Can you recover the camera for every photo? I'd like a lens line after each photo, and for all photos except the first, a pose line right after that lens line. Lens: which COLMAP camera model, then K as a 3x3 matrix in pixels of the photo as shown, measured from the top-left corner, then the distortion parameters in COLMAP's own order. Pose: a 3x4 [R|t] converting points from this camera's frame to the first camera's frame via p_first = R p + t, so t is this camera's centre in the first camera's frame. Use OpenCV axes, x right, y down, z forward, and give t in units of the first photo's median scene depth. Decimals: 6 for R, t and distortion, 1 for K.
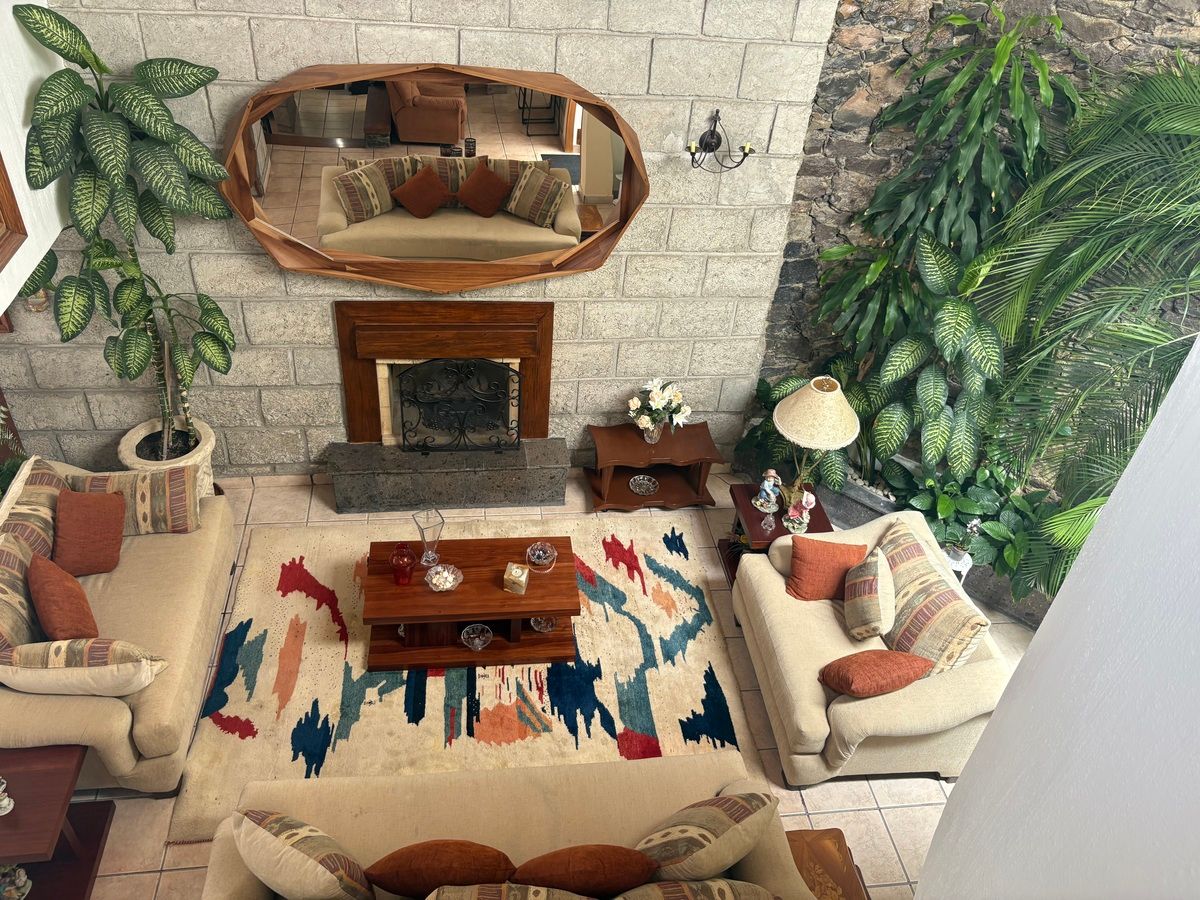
lens RADIAL K [[923.4, 0, 600.0], [0, 923.4, 450.0], [0, 0, 1]] dist [0.042390, -0.064773]
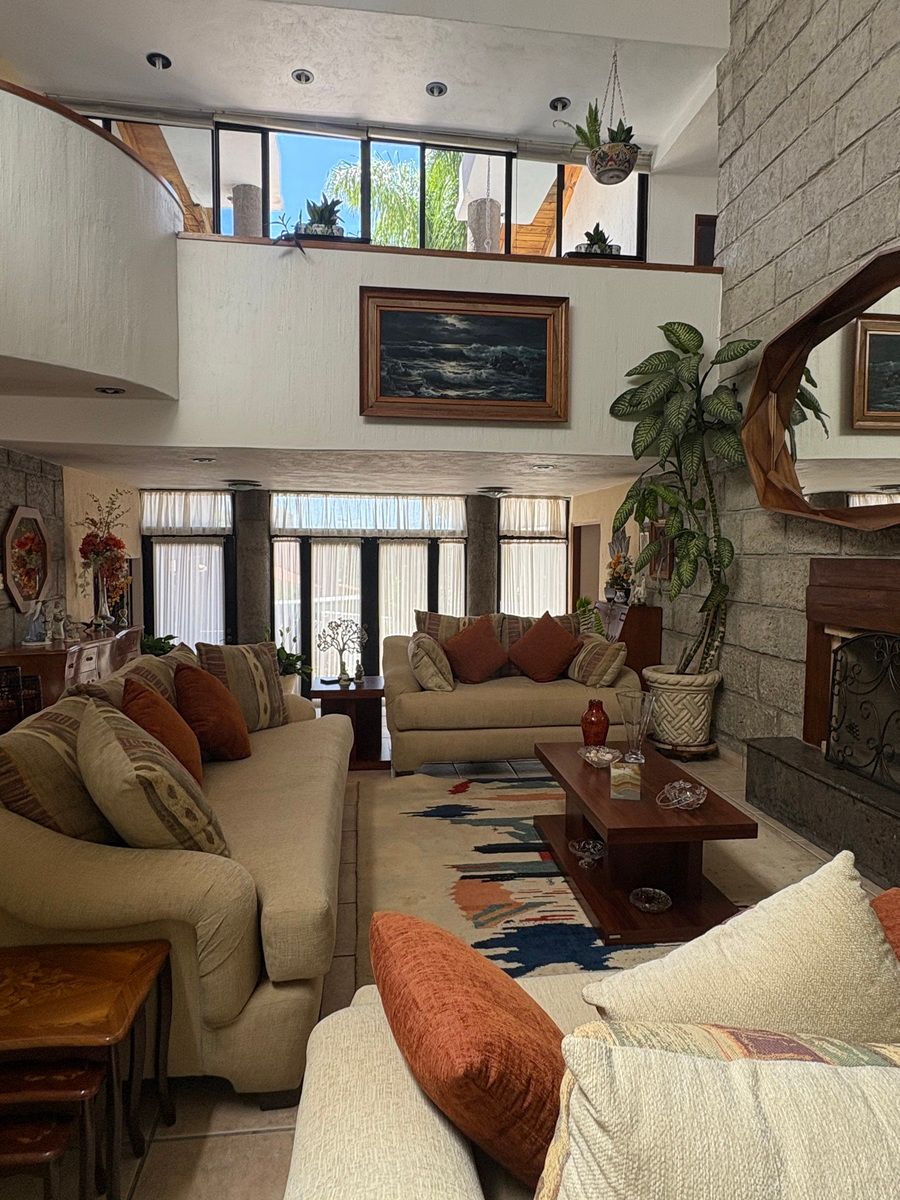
lens RADIAL K [[724.3, 0, 450.0], [0, 724.3, 600.0], [0, 0, 1]] dist [-0.001495, -0.000208]
pose [[-0.017513, -0.017242, -0.999698, 0.504023], [-0.613554, 0.789648, -0.002871, 0.112266], [0.789459, 0.613318, -0.024408, 0.818896]]
